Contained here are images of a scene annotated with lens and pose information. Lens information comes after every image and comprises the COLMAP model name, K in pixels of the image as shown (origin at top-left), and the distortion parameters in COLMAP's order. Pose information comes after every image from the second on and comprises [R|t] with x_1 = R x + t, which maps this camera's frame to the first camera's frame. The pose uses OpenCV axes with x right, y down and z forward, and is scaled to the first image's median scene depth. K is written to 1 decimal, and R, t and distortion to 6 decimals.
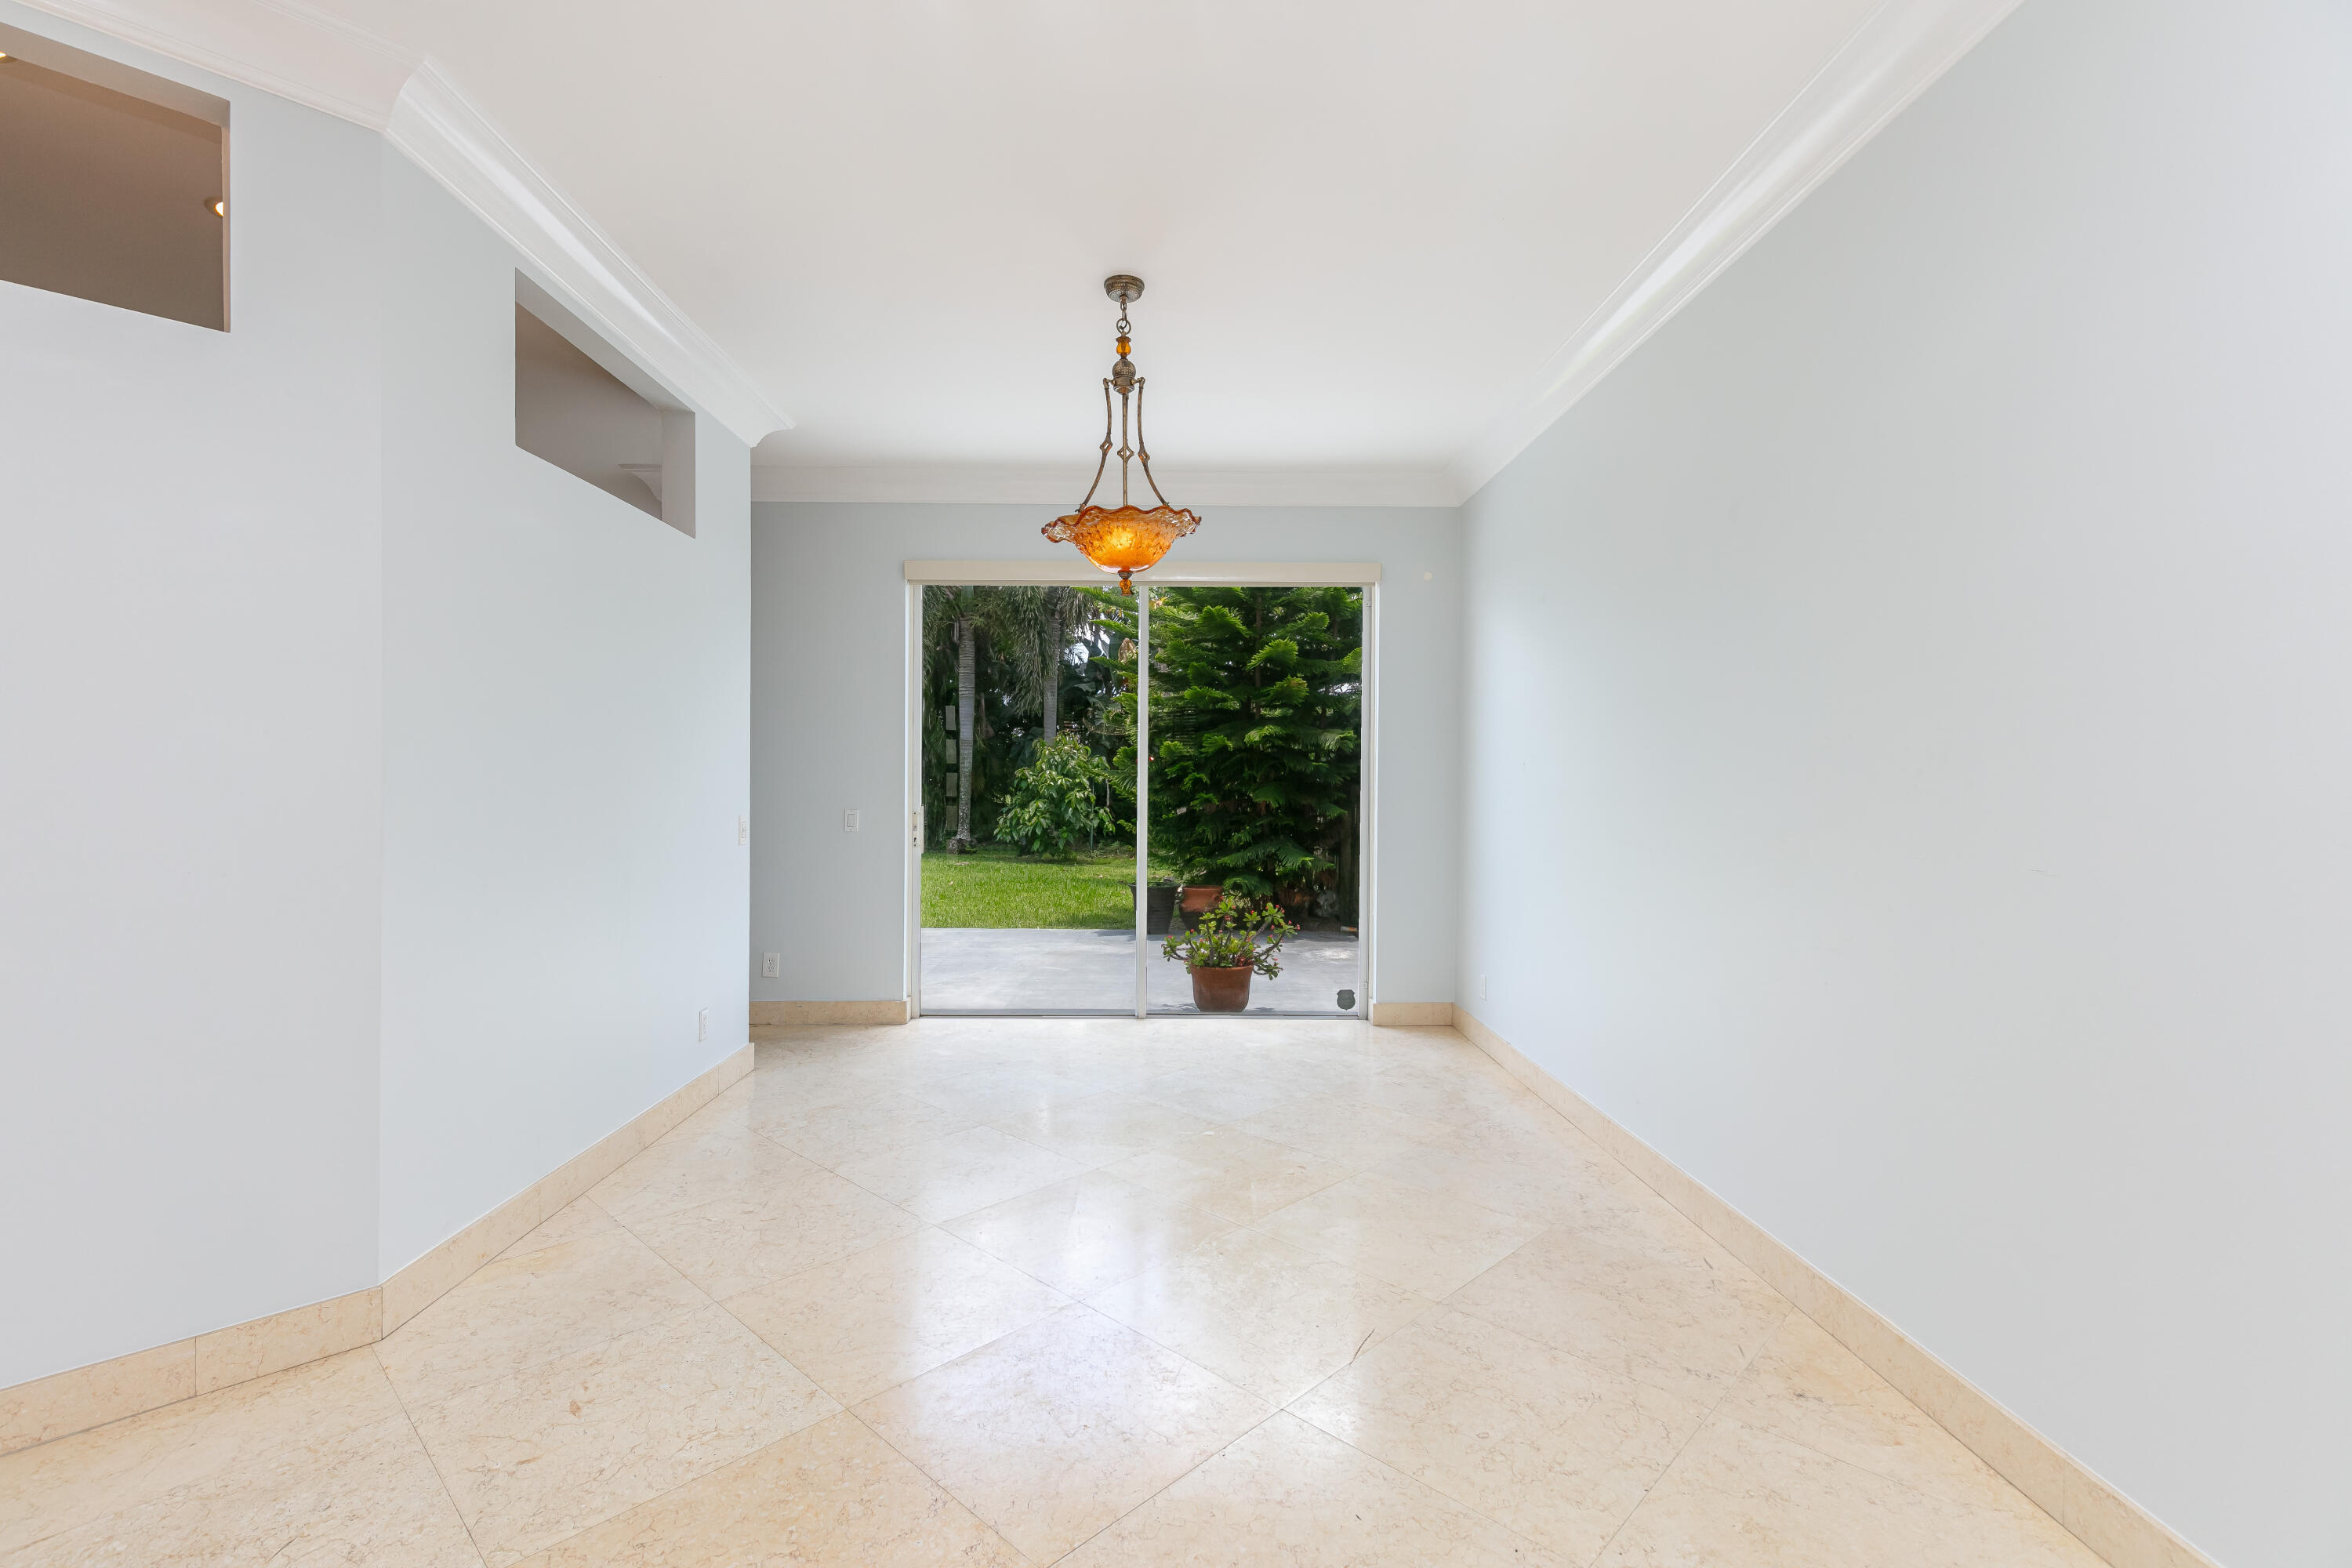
lens RADIAL K [[1109.7, 0, 1161.8], [0, 1109.7, 747.3], [0, 0, 1]] dist [0.001610, -0.000785]
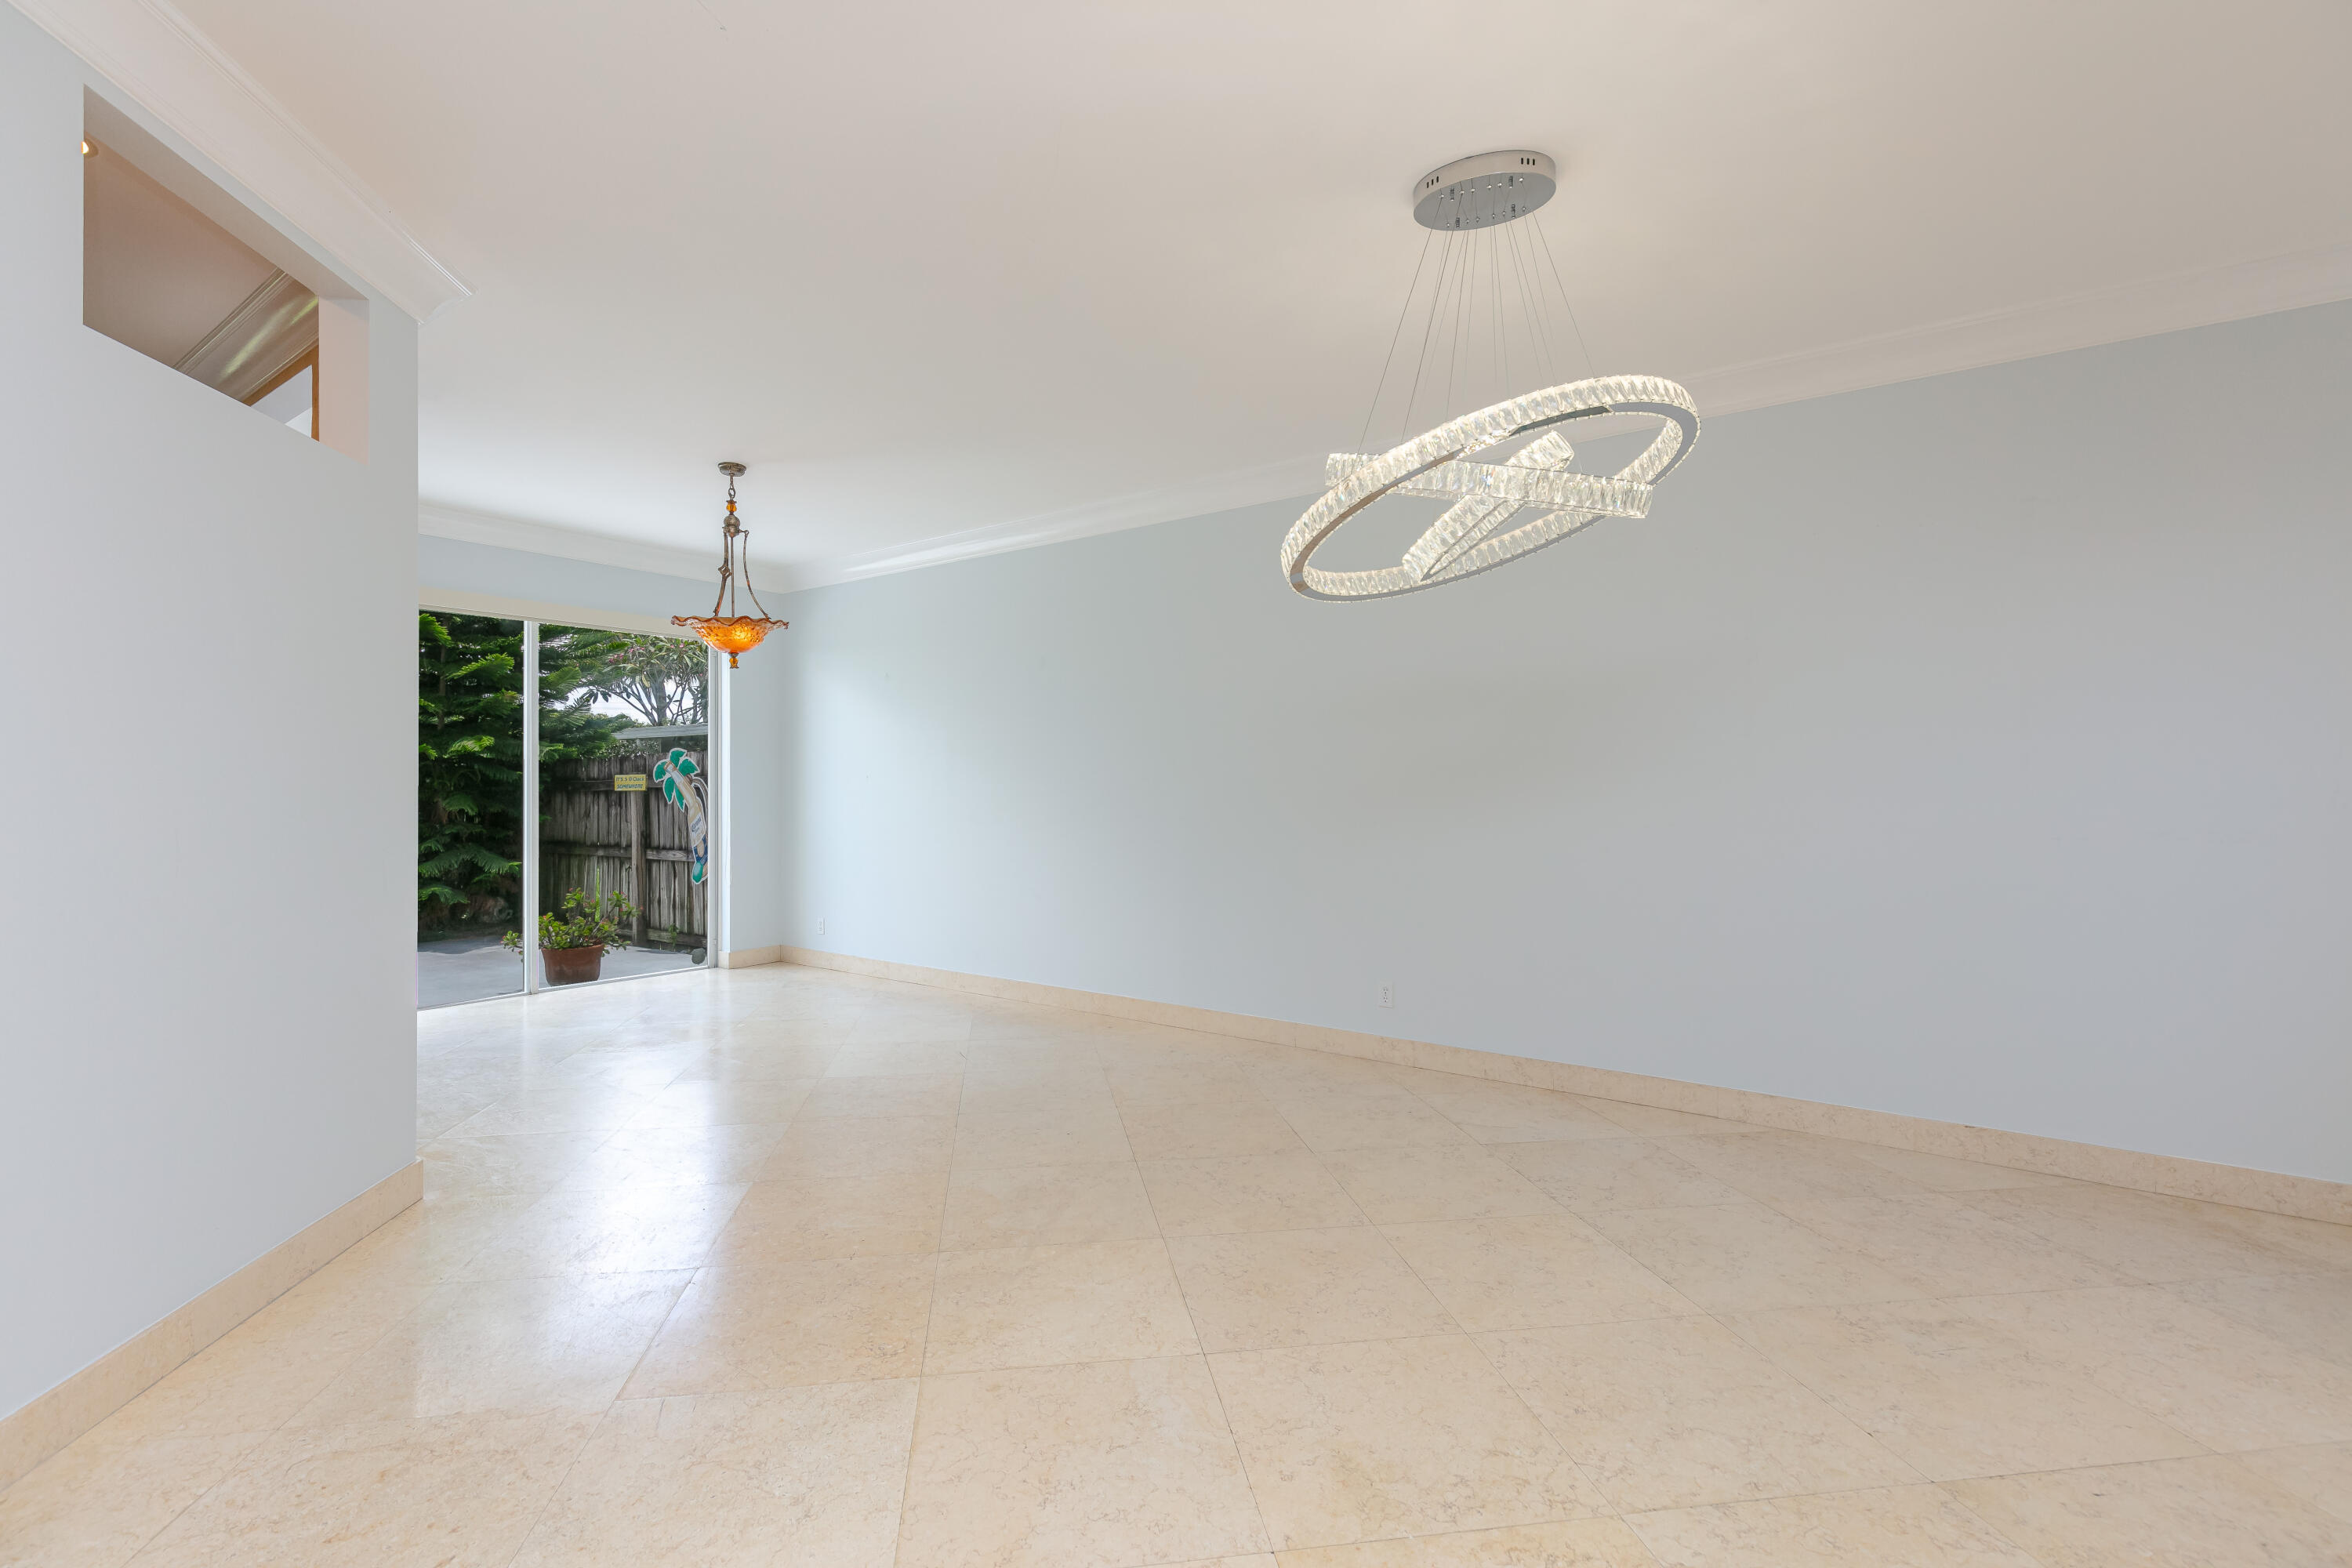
lens RADIAL K [[1109.7, 0, 1173.3], [0, 1109.7, 778.8], [0, 0, 1]] dist [0.001610, -0.000785]
pose [[0.607268, -0.011242, 0.794417, -0.579545], [-0.013055, 0.999624, 0.024125, -0.023717], [-0.794390, -0.025021, 0.606893, -0.266501]]
